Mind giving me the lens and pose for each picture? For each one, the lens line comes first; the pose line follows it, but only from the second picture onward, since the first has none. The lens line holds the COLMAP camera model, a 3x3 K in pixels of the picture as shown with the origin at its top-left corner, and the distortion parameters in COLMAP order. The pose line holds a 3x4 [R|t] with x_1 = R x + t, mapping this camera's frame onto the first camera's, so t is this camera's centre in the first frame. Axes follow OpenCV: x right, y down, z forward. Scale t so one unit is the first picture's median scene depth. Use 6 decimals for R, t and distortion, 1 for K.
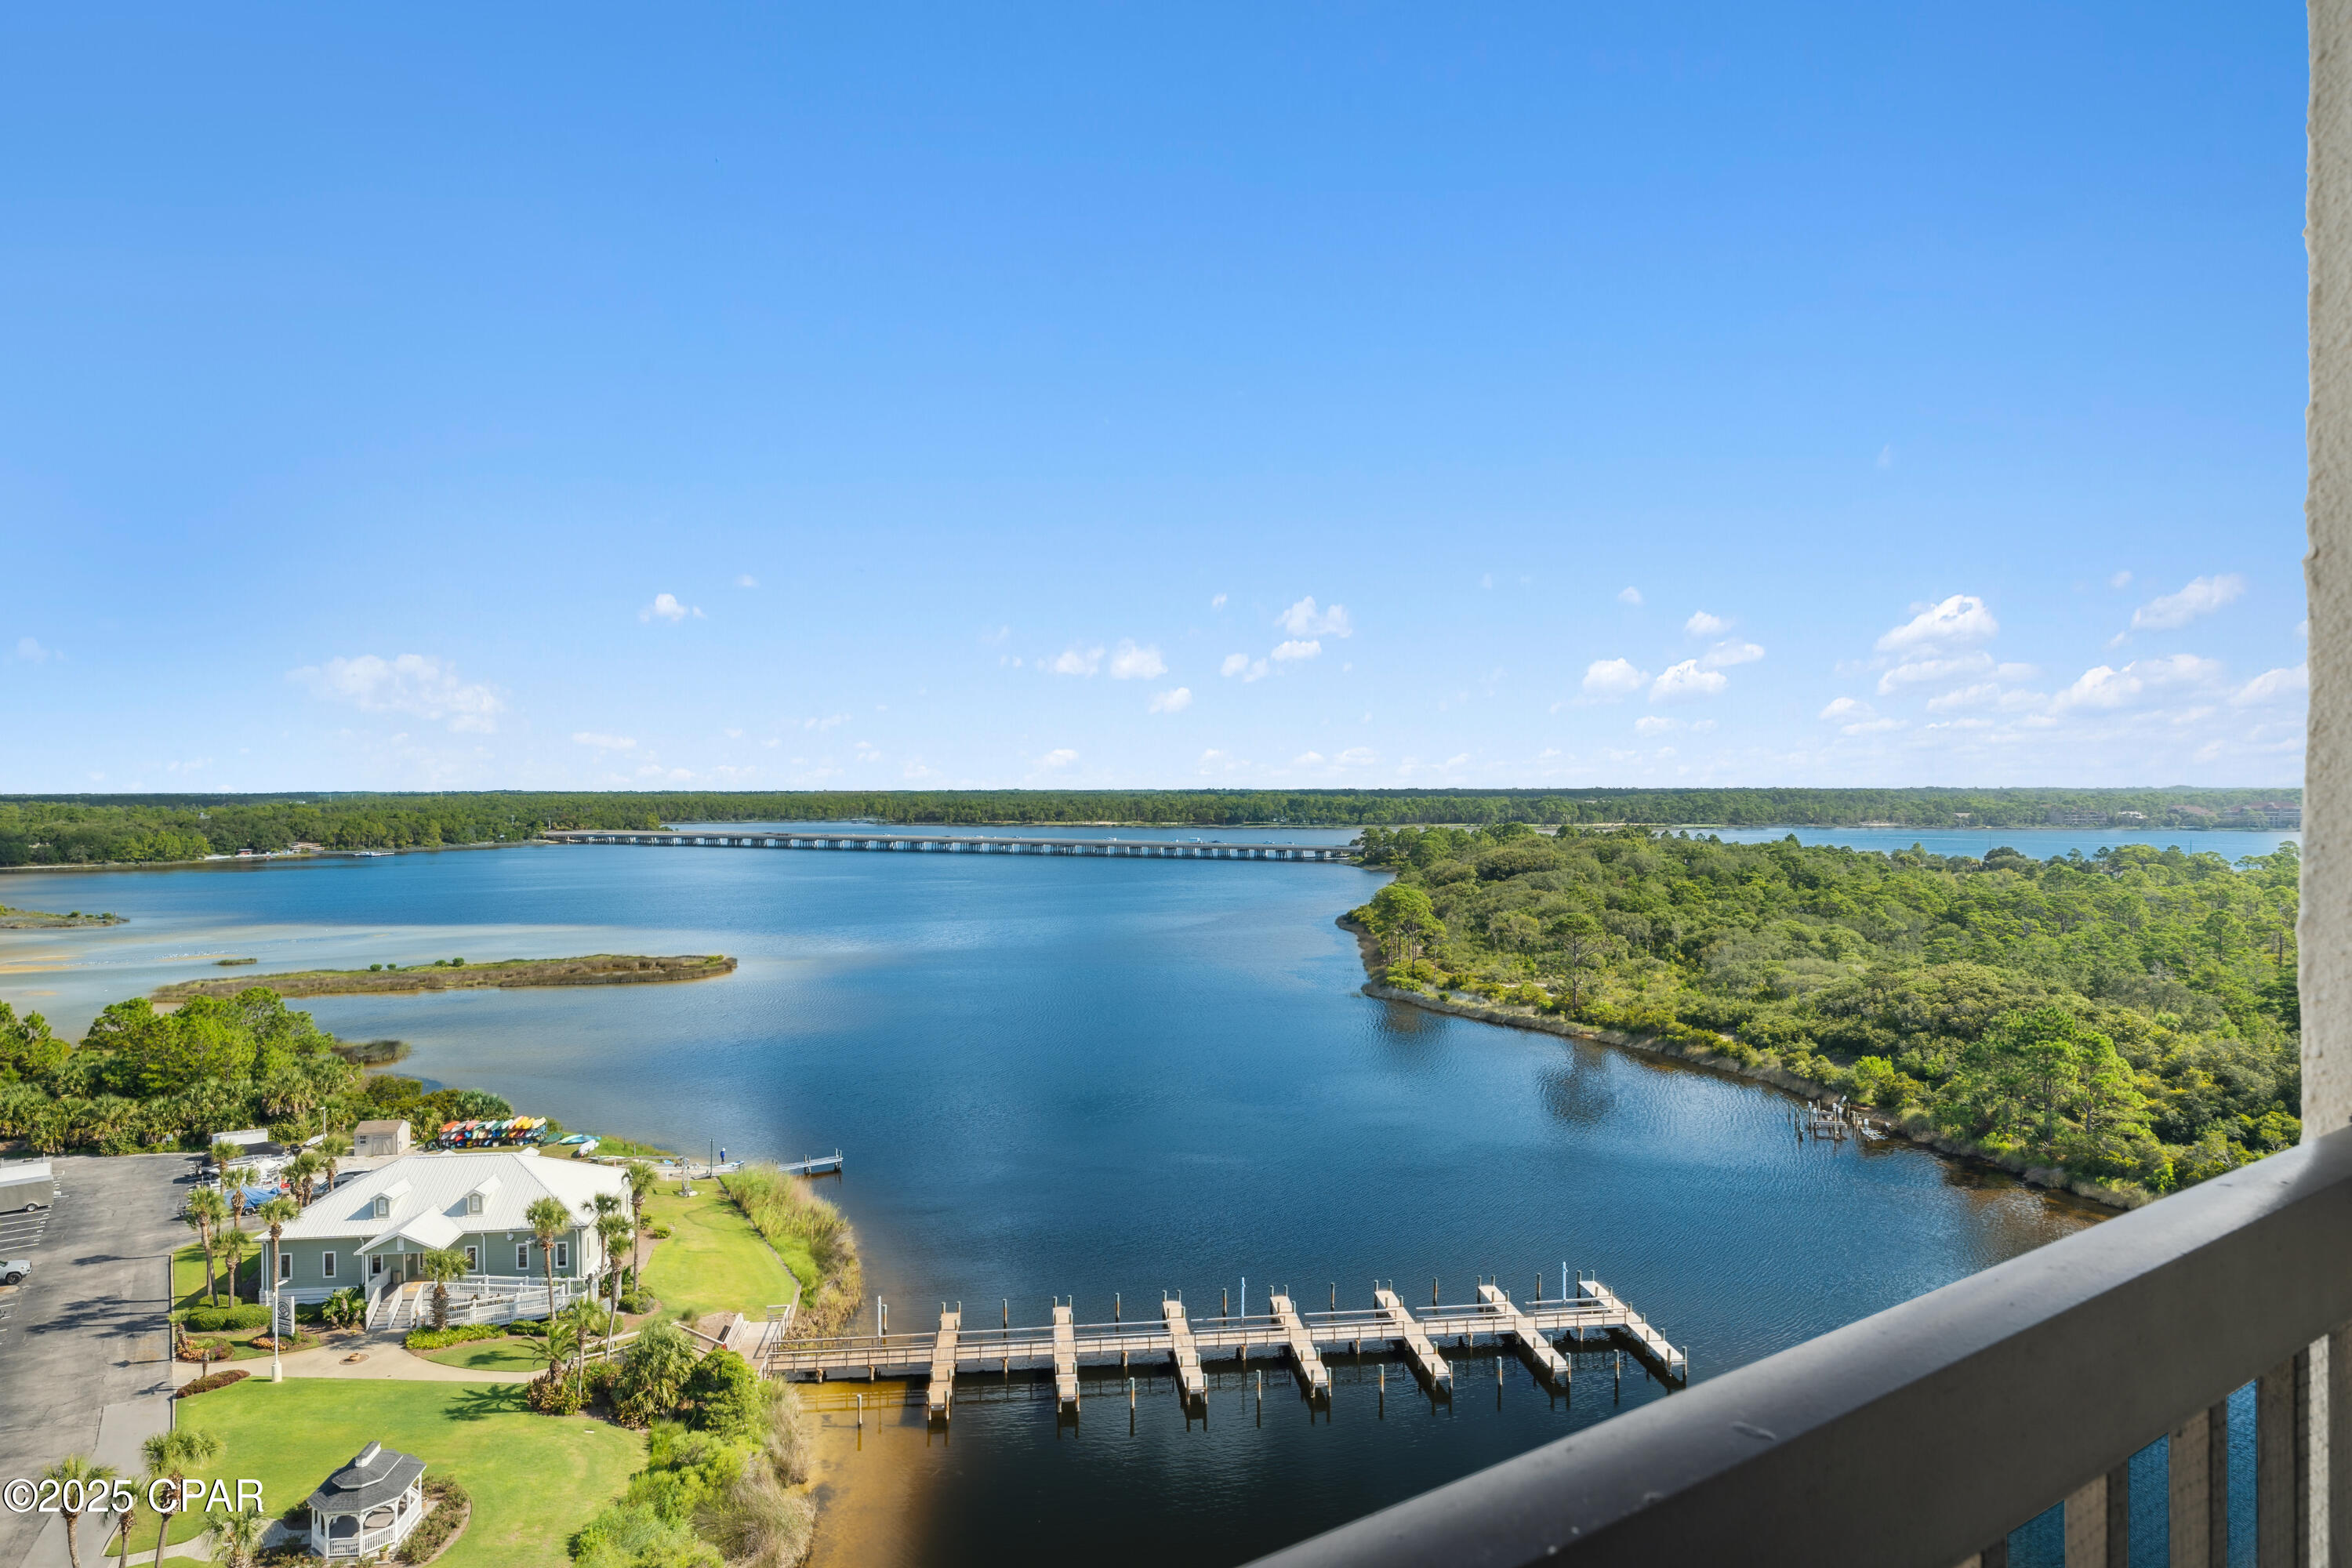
lens RADIAL K [[1392.7, 0, 1172.9], [0, 1392.7, 790.8], [0, 0, 1]] dist [-0.005962, 0.001313]
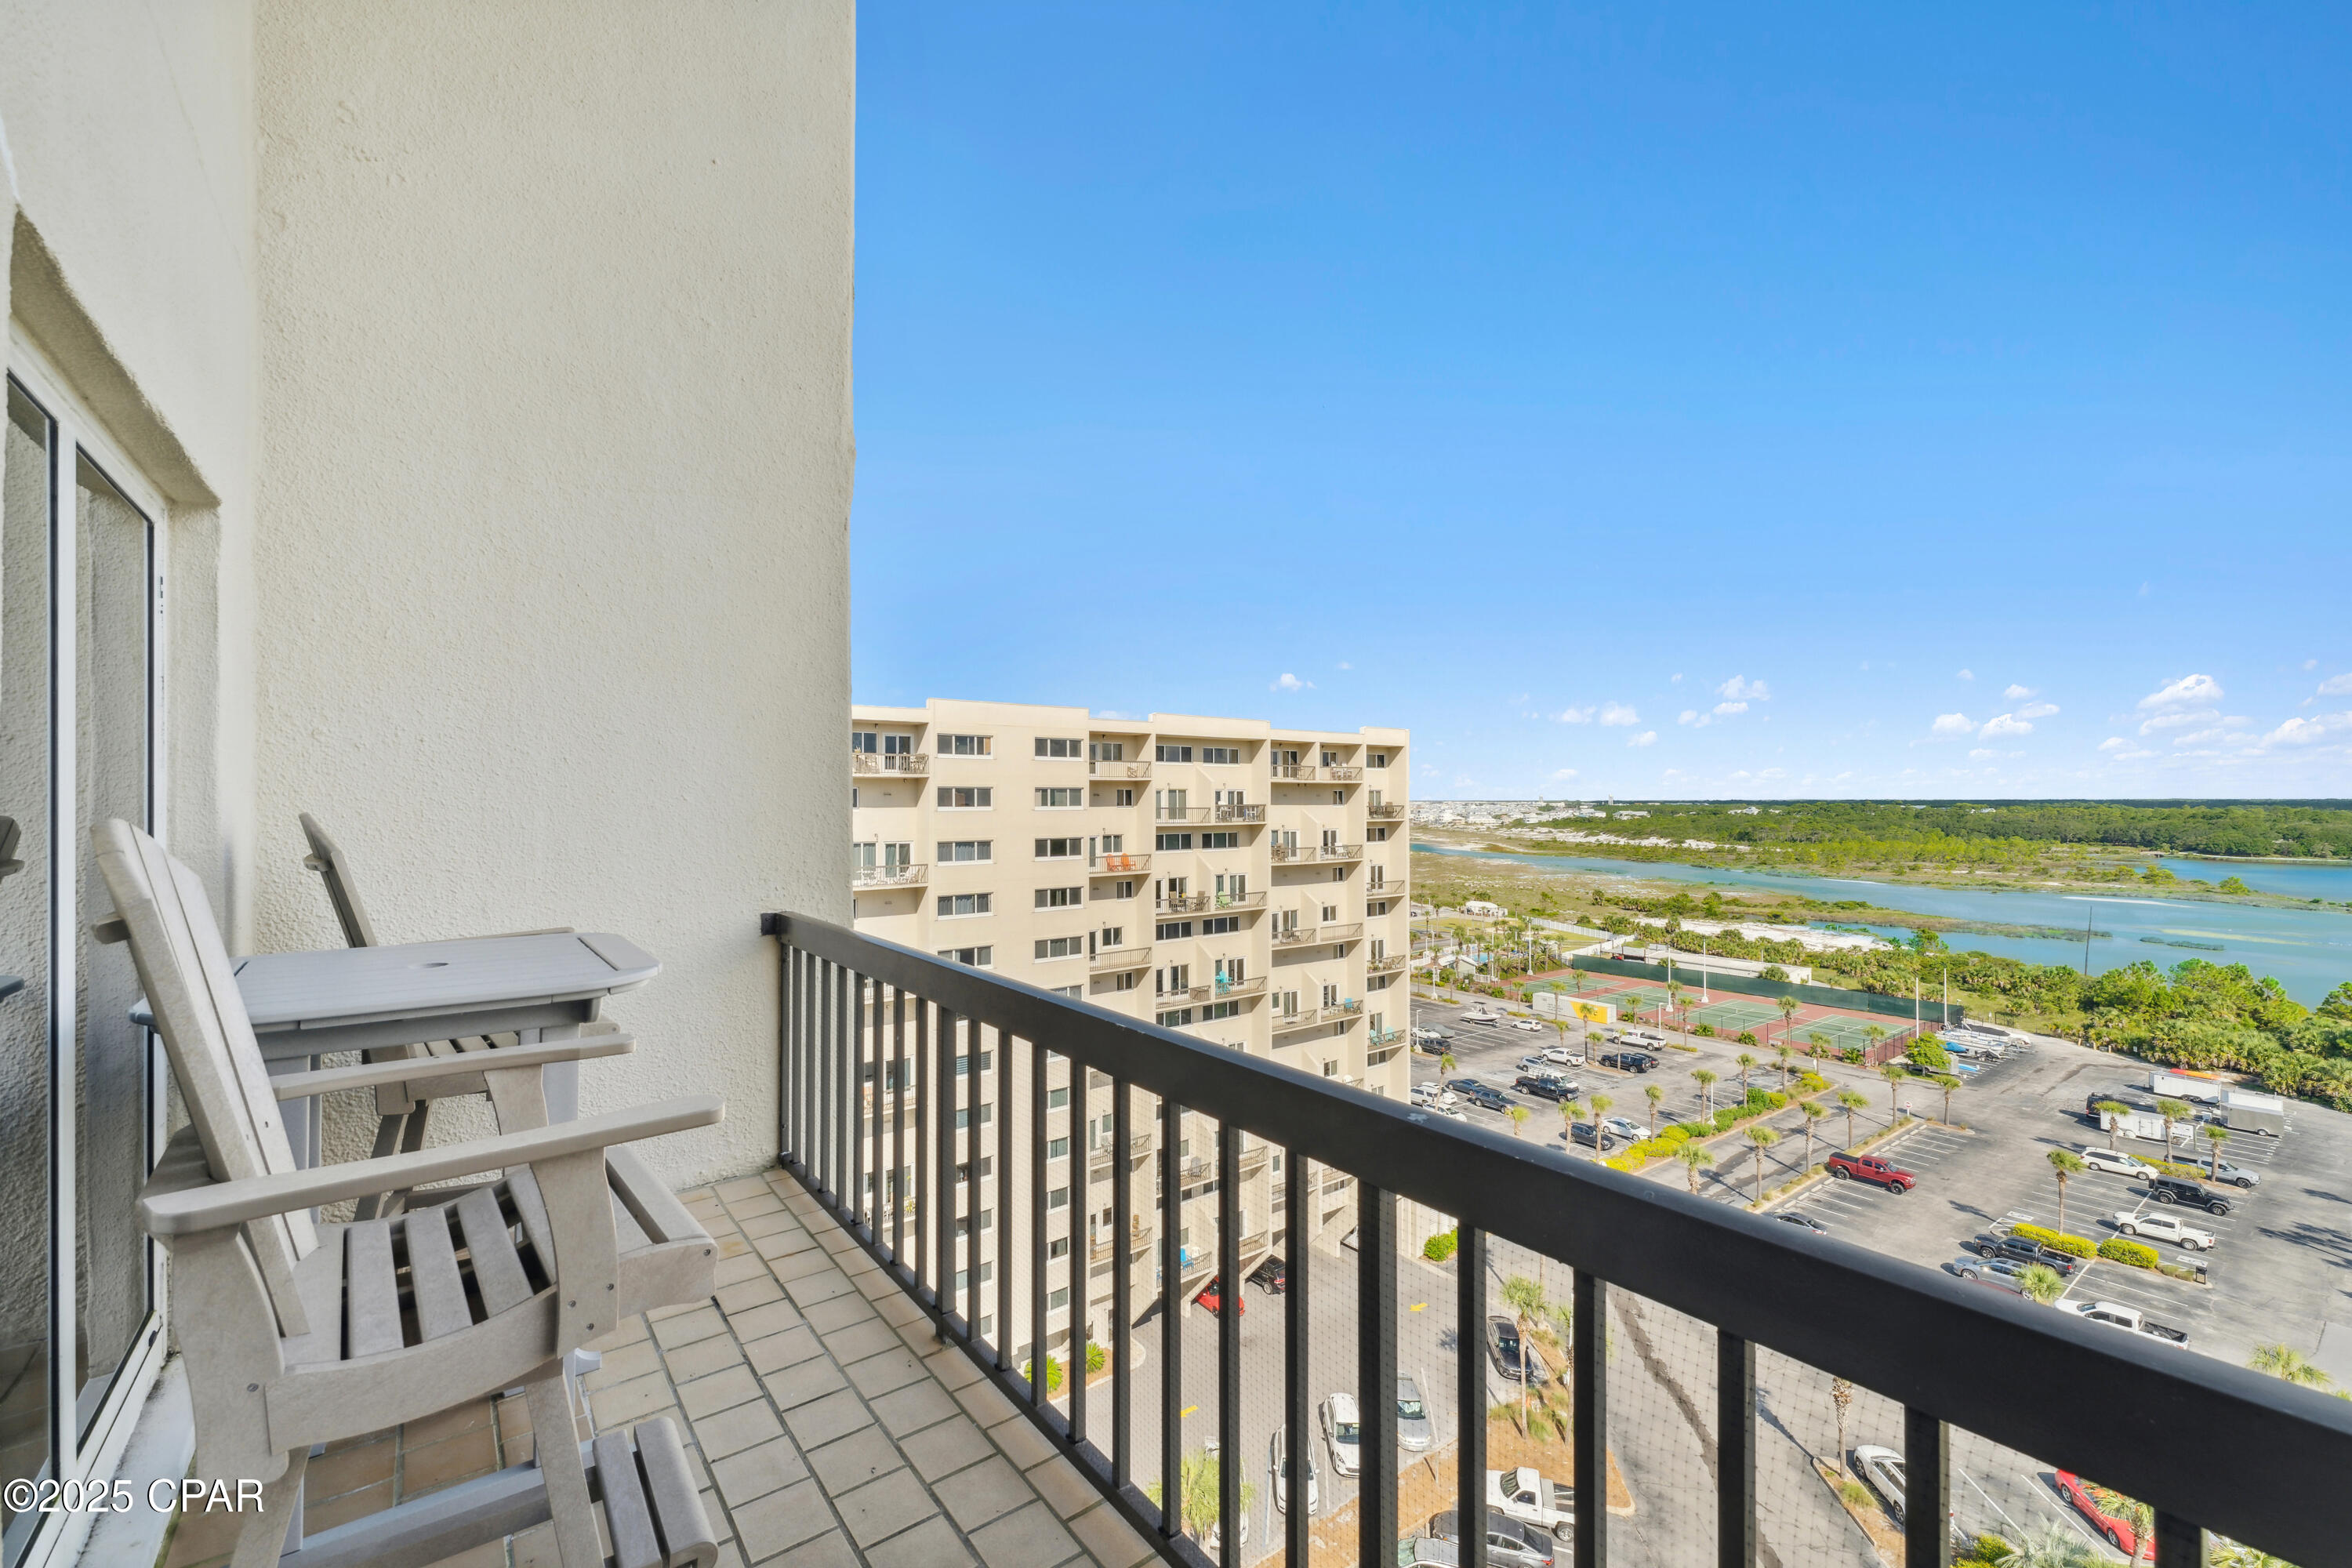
lens RADIAL K [[964.2, 0, 1171.8], [0, 964.2, 793.8], [0, 0, 1]] dist [0.002540, -0.000723]
pose [[0.030206, -0.003000, -0.999539, 1.369305], [0.000286, 0.999995, -0.002993, 0.004082], [0.999544, -0.000195, 0.030207, -0.039119]]
